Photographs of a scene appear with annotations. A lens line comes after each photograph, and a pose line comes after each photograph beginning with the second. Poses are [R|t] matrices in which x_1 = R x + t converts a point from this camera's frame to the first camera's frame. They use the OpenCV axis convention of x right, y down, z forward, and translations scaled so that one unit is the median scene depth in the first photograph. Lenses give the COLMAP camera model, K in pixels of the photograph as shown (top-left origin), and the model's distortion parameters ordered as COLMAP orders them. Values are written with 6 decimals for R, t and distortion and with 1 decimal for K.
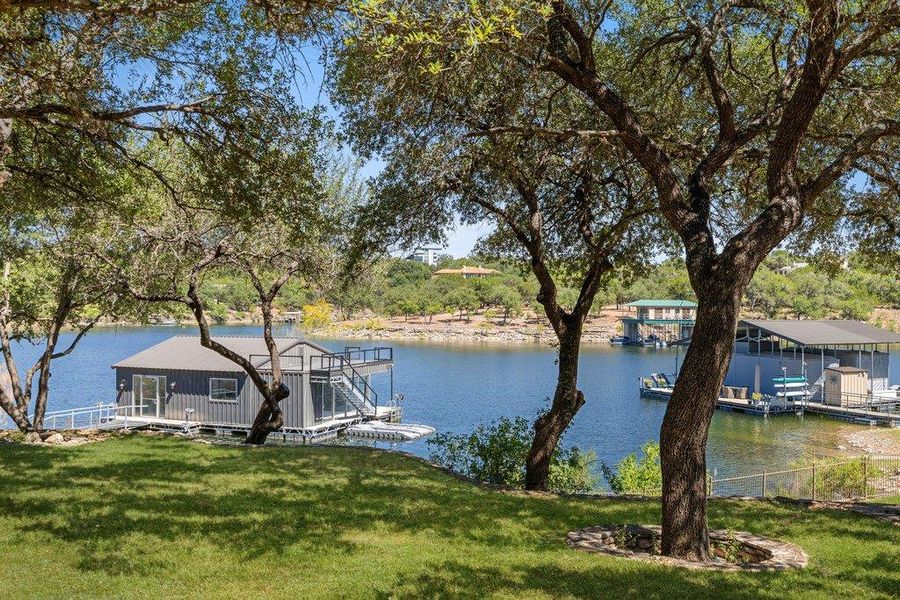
lens RADIAL K [[865.9, 0, 453.5], [0, 865.9, 297.3], [0, 0, 1]] dist [0.003370, 0.000000]
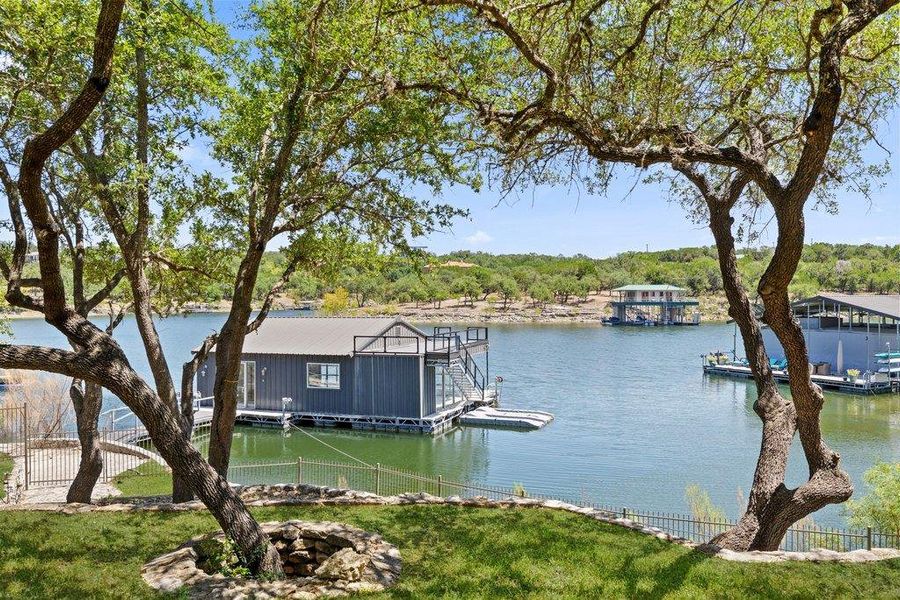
lens RADIAL K [[704.4, 0, 455.6], [0, 704.4, 305.2], [0, 0, 1]] dist [-0.010361, -0.004591]
pose [[0.998788, -0.009735, 0.048255, -0.136376], [0.008705, 0.999731, 0.021504, 0.016866], [-0.048451, -0.021058, 0.998604, 0.229447]]
